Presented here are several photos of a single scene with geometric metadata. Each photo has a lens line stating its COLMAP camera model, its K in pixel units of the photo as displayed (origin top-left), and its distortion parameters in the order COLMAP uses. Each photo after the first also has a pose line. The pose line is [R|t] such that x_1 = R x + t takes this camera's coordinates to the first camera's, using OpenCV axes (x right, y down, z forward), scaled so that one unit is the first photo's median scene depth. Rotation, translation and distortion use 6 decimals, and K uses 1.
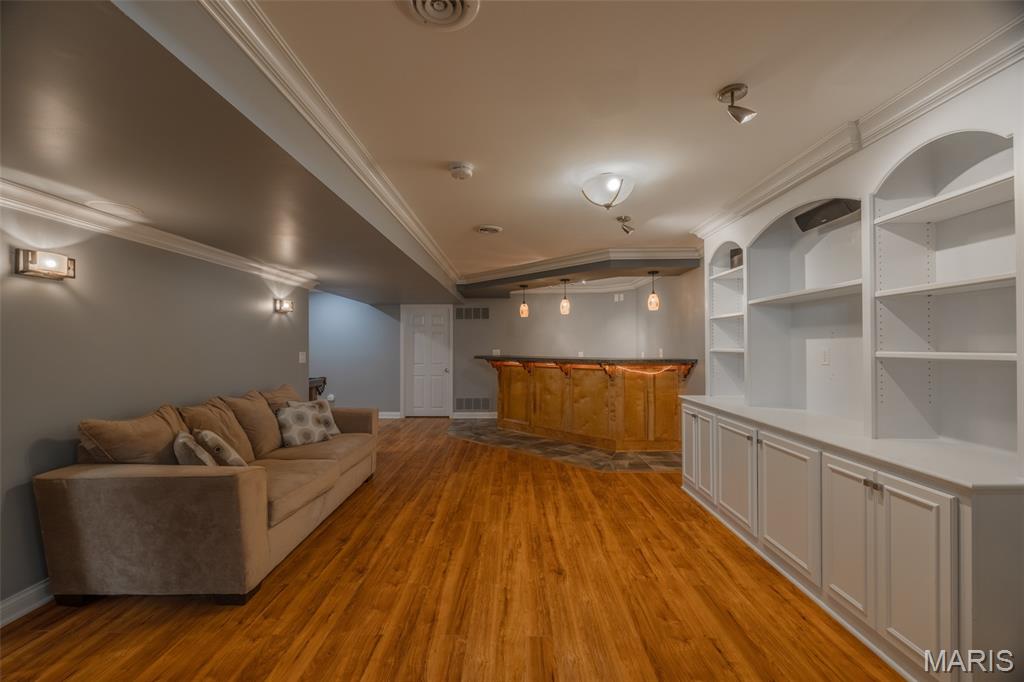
lens RADIAL K [[426.3, 0, 507.4], [0, 426.3, 345.2], [0, 0, 1]] dist [-0.003069, -0.000426]
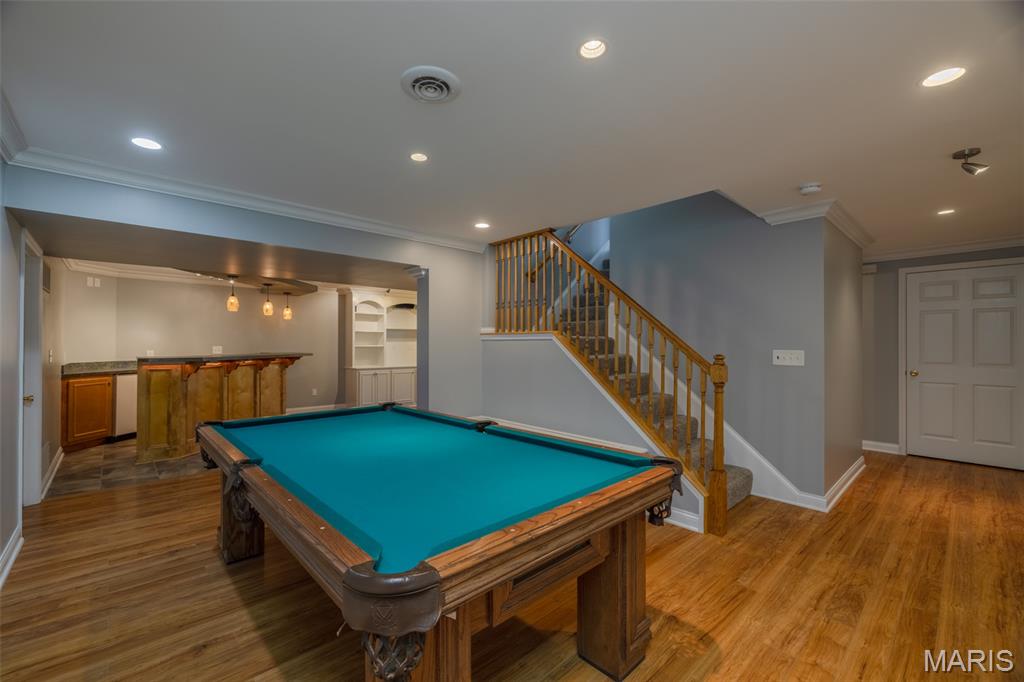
lens RADIAL K [[426.3, 0, 511.4], [0, 426.3, 339.2], [0, 0, 1]] dist [-0.003069, -0.000426]
pose [[-0.695424, 0.012254, 0.718495, -2.146423], [0.001761, 0.999881, -0.015348, 0.016364], [-0.718597, -0.009408, -0.695363, 2.558800]]
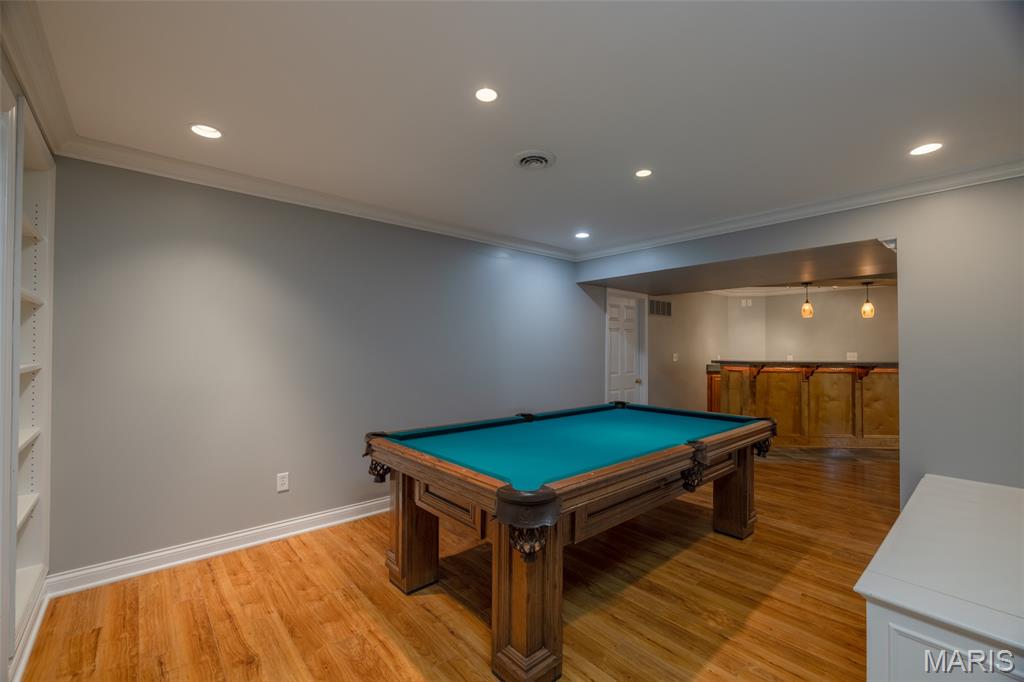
lens RADIAL K [[426.3, 0, 507.5], [0, 426.3, 339.7], [0, 0, 1]] dist [-0.003069, -0.000426]
pose [[0.742874, 0.019690, 0.669142, -2.208201], [-0.006951, 0.999740, -0.021702, 0.009913], [-0.669396, 0.011471, 0.742818, 1.610132]]
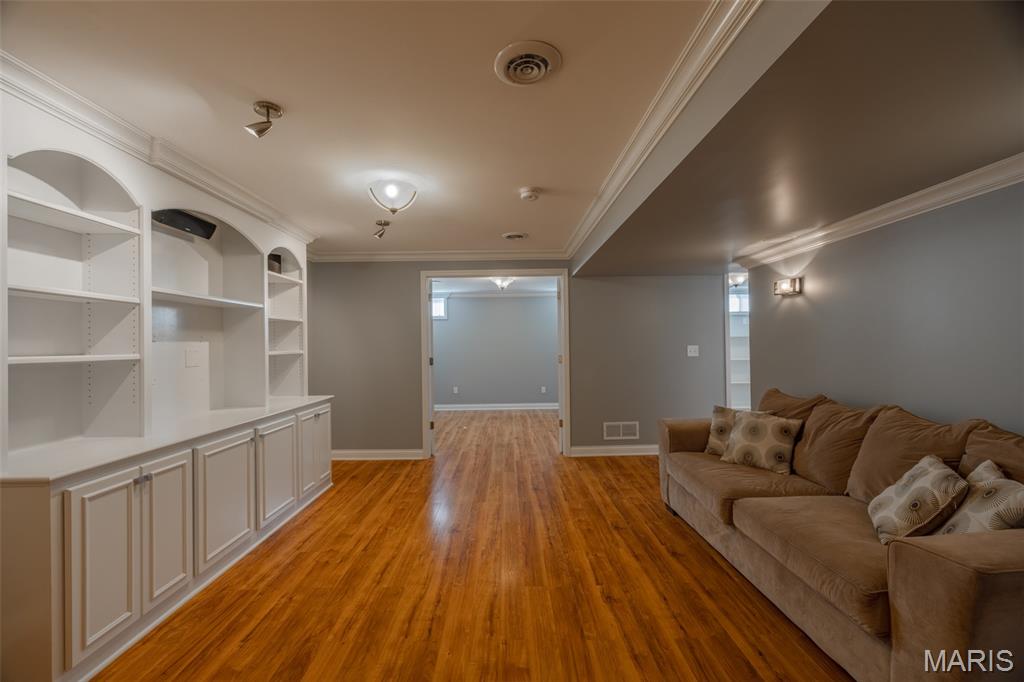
lens RADIAL K [[426.3, 0, 510.2], [0, 426.3, 342.6], [0, 0, 1]] dist [-0.003069, -0.000426]
pose [[-0.999608, 0.016717, -0.022454, -0.017638], [0.016890, 0.999829, -0.007531, 0.006588], [0.022324, -0.007907, -0.999720, 1.896235]]
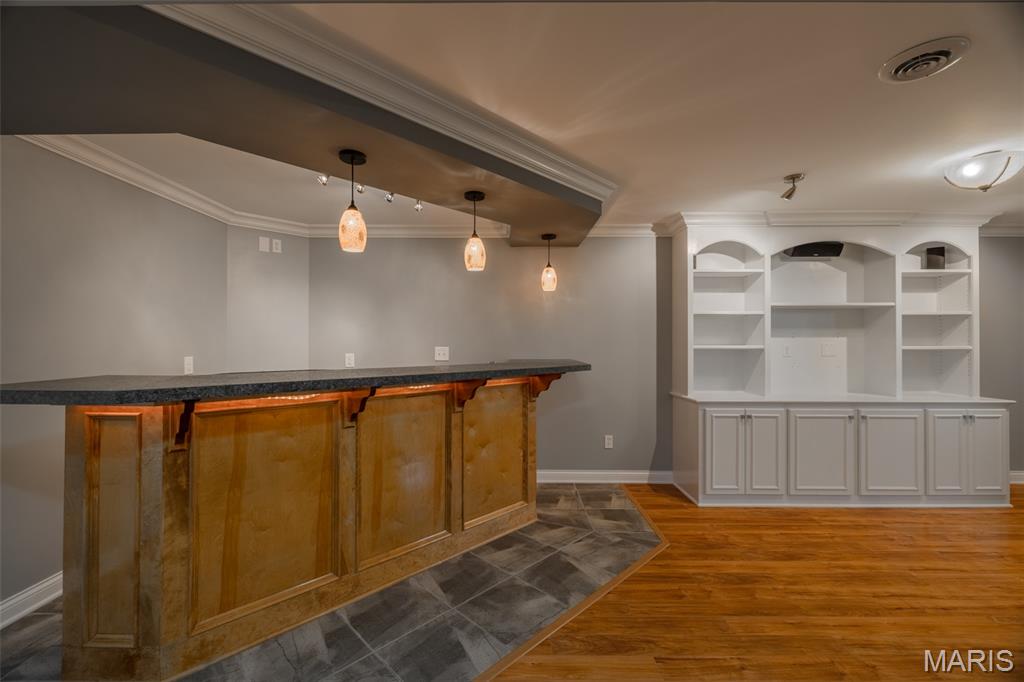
lens RADIAL K [[426.3, 0, 505.1], [0, 426.3, 343.5], [0, 0, 1]] dist [-0.003069, -0.000426]
pose [[-0.010080, 0.003641, 0.999943, -0.610000], [-0.002041, 0.999991, -0.003661, 0.010593], [-0.999947, -0.002078, -0.010073, 1.890658]]
